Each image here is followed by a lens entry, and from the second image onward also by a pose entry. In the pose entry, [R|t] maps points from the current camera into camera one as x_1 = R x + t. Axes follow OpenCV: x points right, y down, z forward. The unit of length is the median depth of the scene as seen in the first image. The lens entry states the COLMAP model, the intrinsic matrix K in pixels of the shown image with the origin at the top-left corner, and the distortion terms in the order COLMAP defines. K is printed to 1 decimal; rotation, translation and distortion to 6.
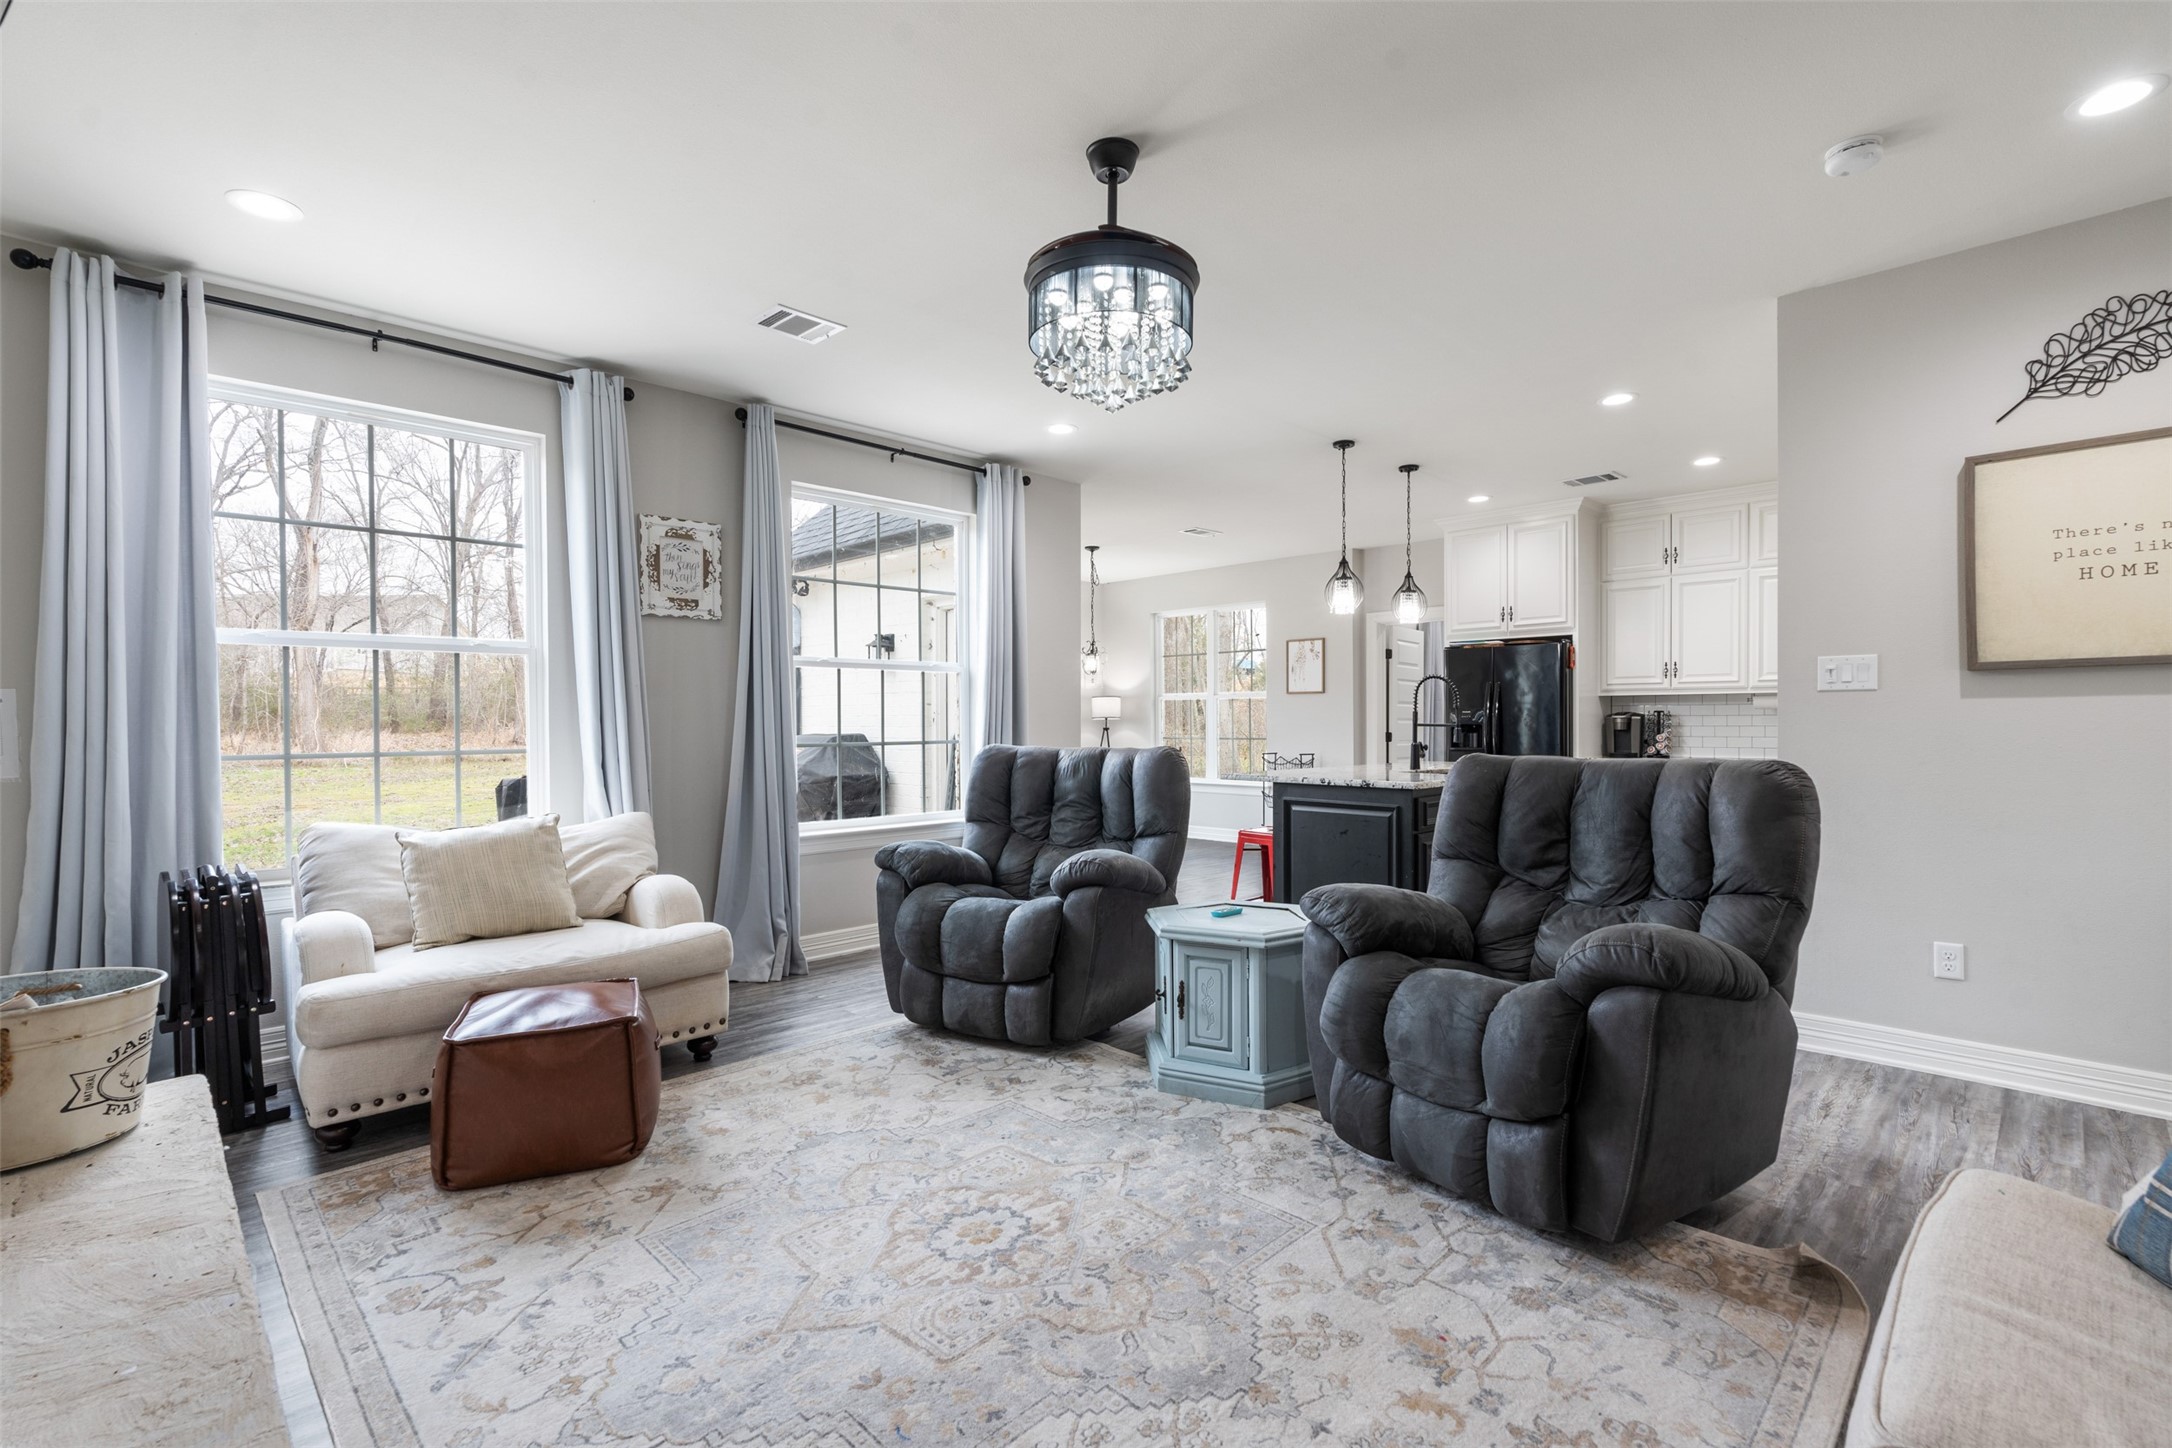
lens RADIAL K [[996.4, 0, 1077.0], [0, 996.4, 733.6], [0, 0, 1]] dist [-0.027858, 0.017342]
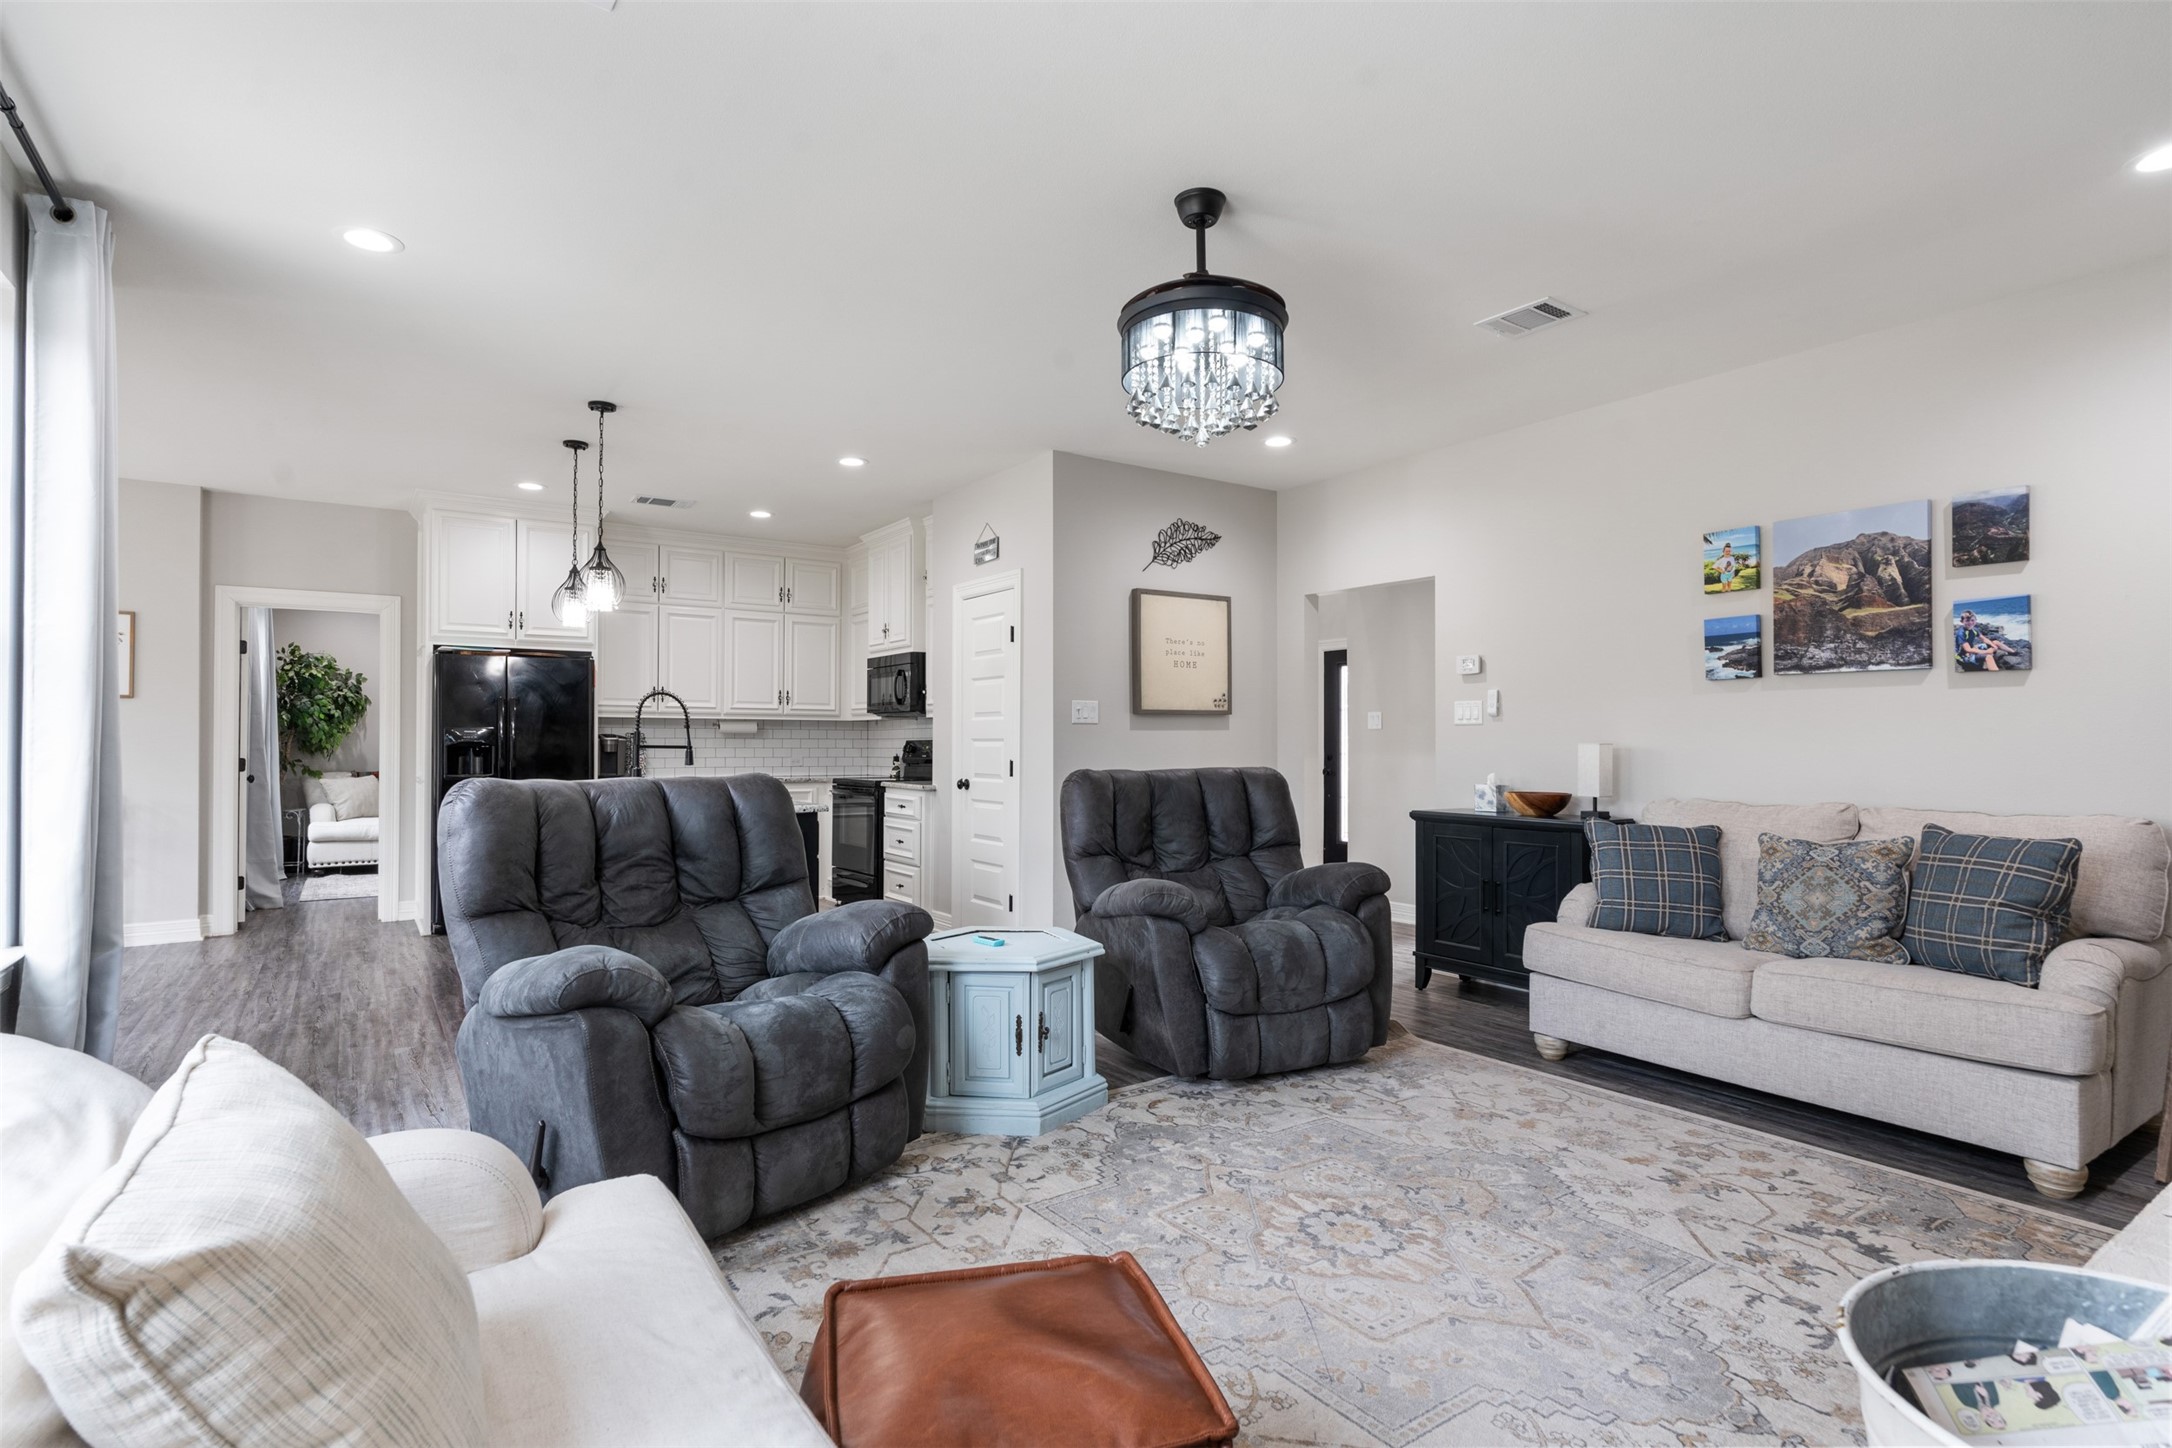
lens RADIAL K [[1067.6, 0, 1086.0], [0, 1067.6, 724.0], [0, 0, 1]] dist [-0.005809, -0.000762]
pose [[0.165061, 0.020868, 0.986063, -0.928680], [0.010372, 0.999684, -0.022893, -0.005314], [-0.986229, 0.014007, 0.164793, 0.798923]]
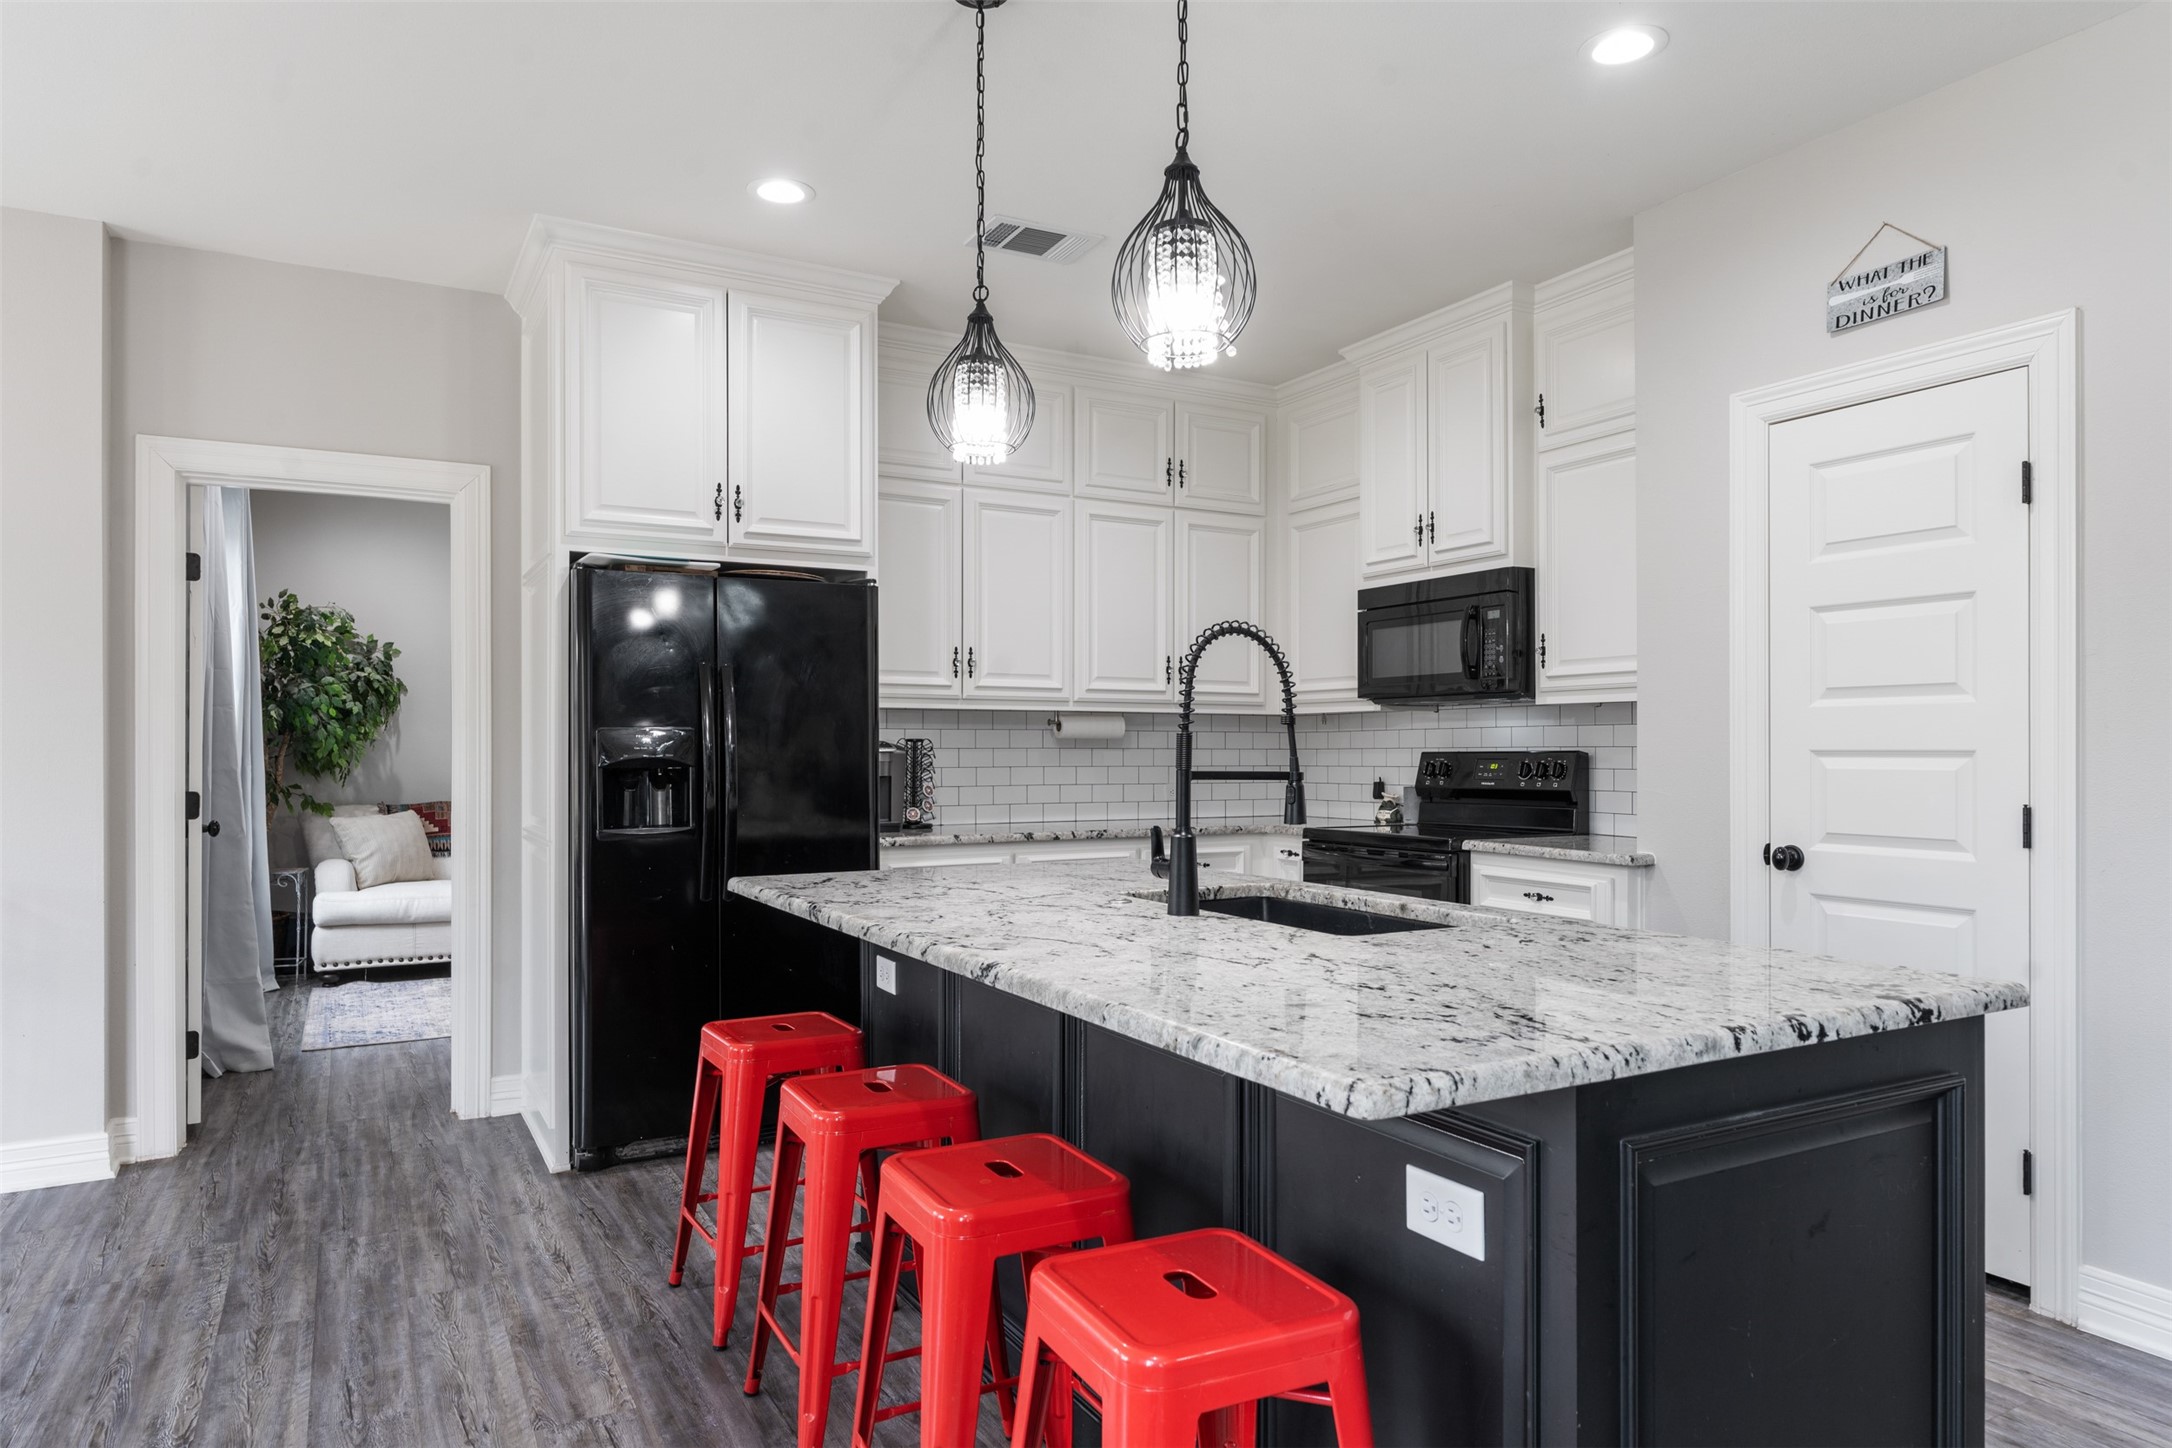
lens RADIAL K [[1325.0, 0, 1081.4], [0, 1325.0, 737.9], [0, 0, 1]] dist [-0.002131, 0.000143]
pose [[0.261002, 0.012436, 0.965258, -0.144023], [0.011466, 0.999807, -0.015981, -0.025166], [-0.965270, 0.015239, 0.260809, 1.624159]]
